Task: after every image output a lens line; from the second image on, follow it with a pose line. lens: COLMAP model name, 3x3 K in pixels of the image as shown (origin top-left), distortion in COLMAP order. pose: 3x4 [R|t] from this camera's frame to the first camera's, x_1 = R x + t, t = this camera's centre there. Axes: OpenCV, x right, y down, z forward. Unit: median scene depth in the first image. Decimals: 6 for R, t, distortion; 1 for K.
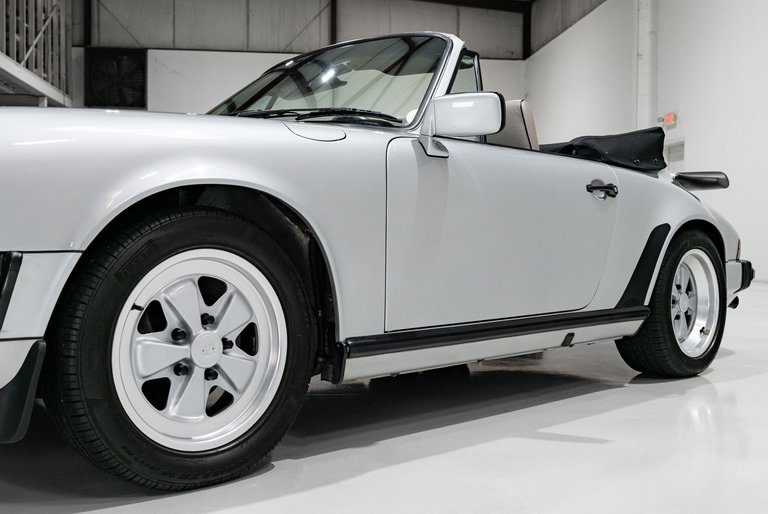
lens RADIAL K [[819.6, 0, 381.7], [0, 819.6, 268.2], [0, 0, 1]] dist [0.004841, 0.000000]
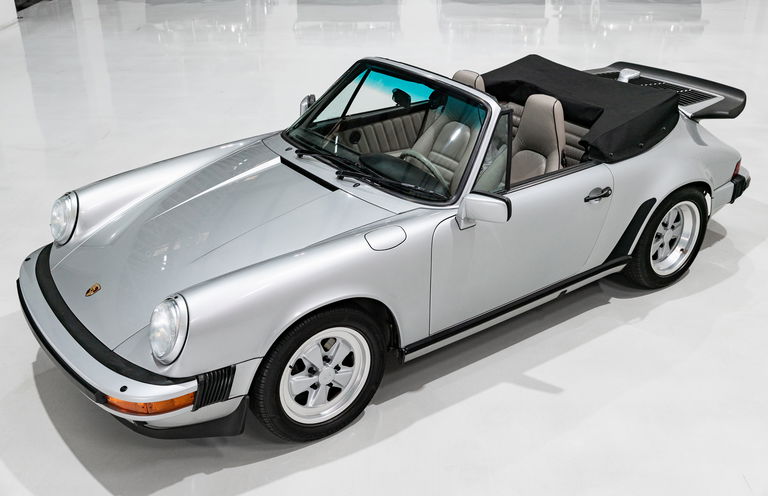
lens RADIAL K [[813.1, 0, 399.9], [0, 813.1, 248.4], [0, 0, 1]] dist [0.017956, 0.000000]
pose [[0.992556, 0.054284, -0.109018, 0.091689], [-0.005033, 0.912684, 0.408635, -0.604614], [0.121681, -0.405044, 0.906164, -0.358597]]
